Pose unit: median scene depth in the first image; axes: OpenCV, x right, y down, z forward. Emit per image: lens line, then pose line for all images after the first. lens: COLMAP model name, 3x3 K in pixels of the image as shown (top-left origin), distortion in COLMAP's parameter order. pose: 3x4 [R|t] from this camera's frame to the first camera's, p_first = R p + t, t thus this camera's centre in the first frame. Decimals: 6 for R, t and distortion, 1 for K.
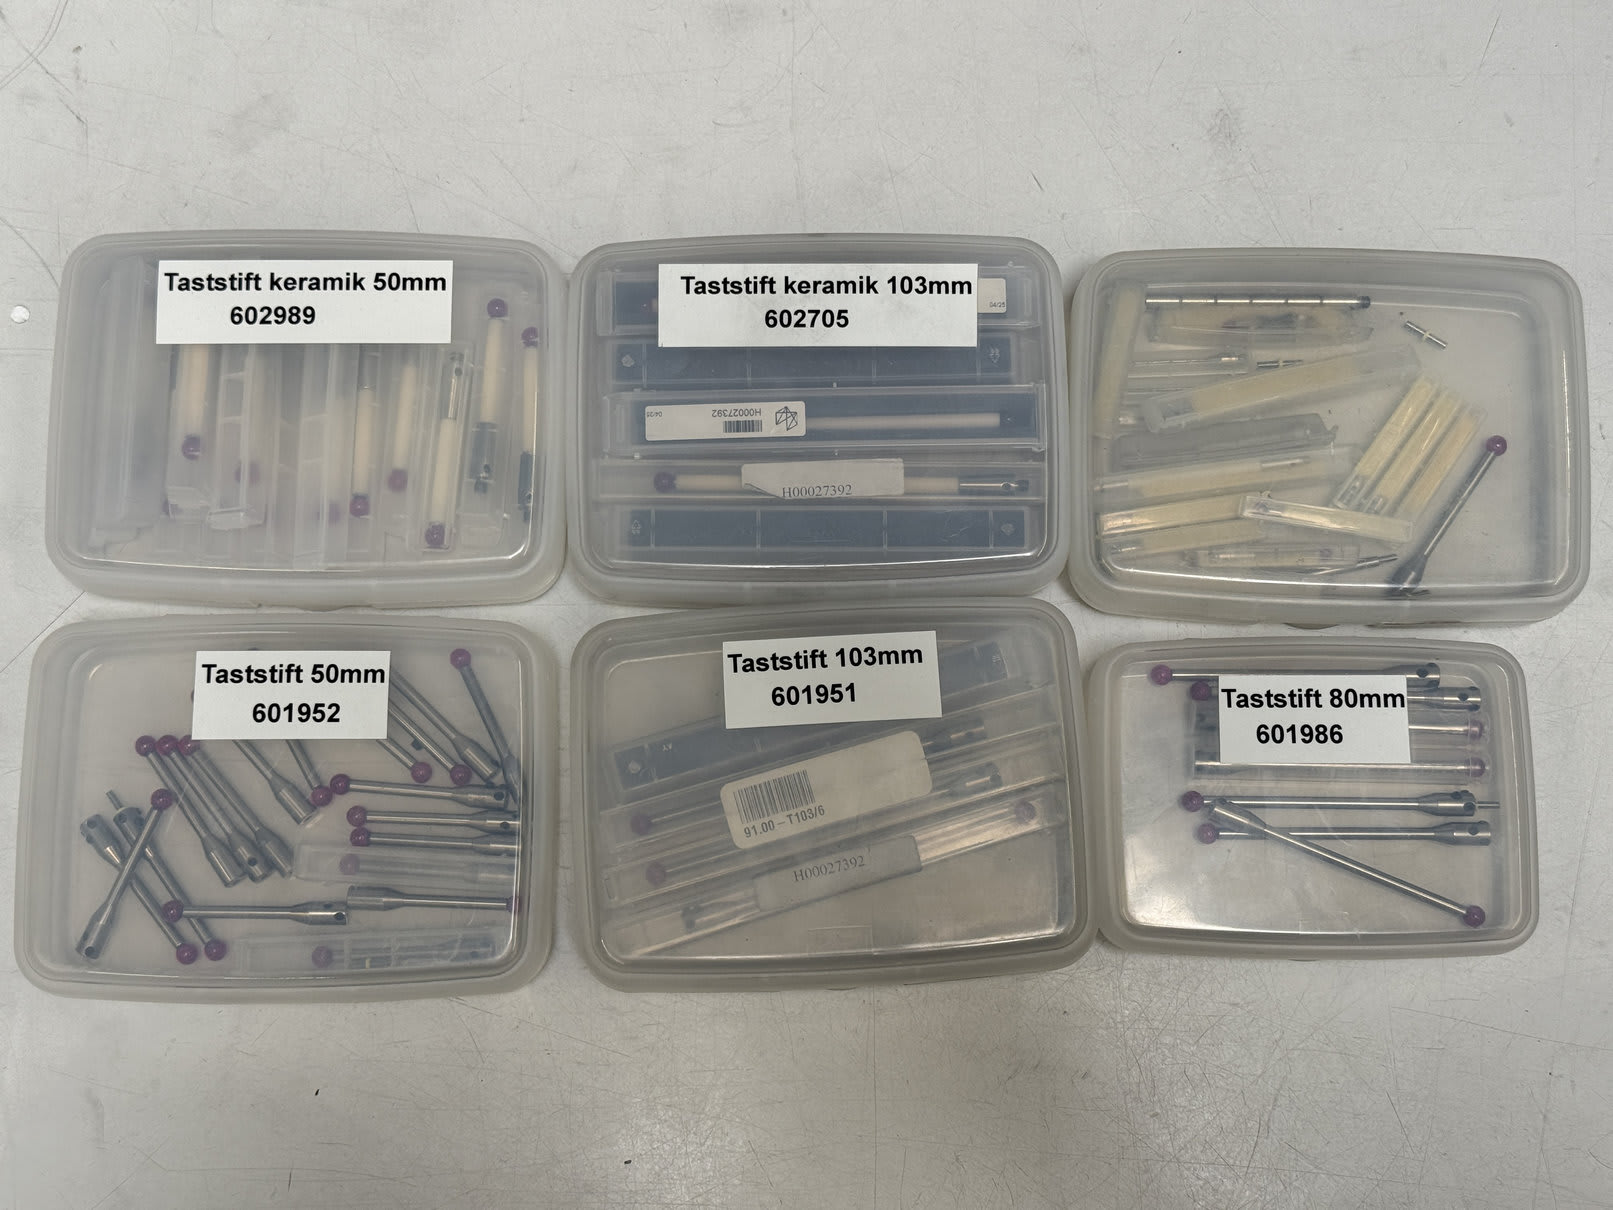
lens RADIAL K [[2282.0, 0, 817.4], [0, 2282.0, 606.5], [0, 0, 1]] dist [0.124594, 0.000000]
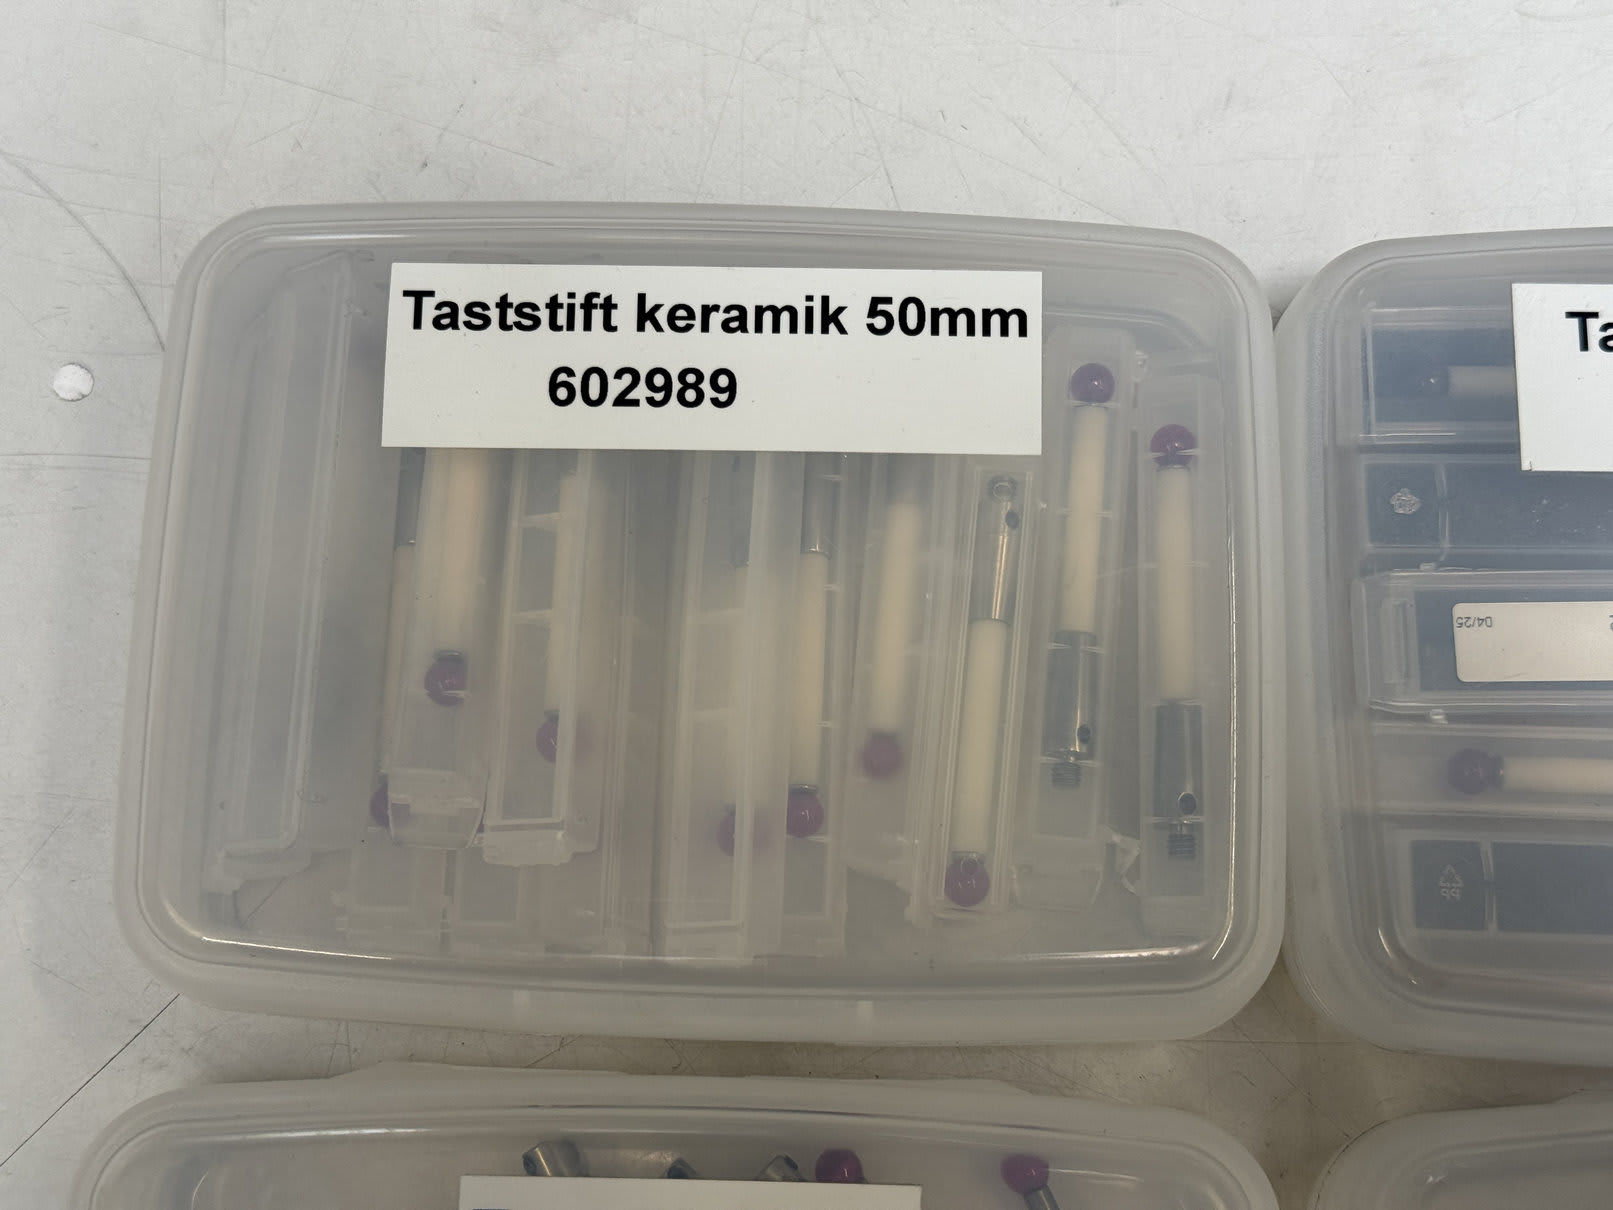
lens RADIAL K [[2282.0, 0, 802.5], [0, 2282.0, 607.9], [0, 0, 1]] dist [0.124594, 0.000000]
pose [[0.999767, 0.021551, 0.000930, -0.200837], [-0.021449, 0.997774, -0.063144, -0.055391], [-0.002289, 0.063109, 0.998004, 0.549671]]
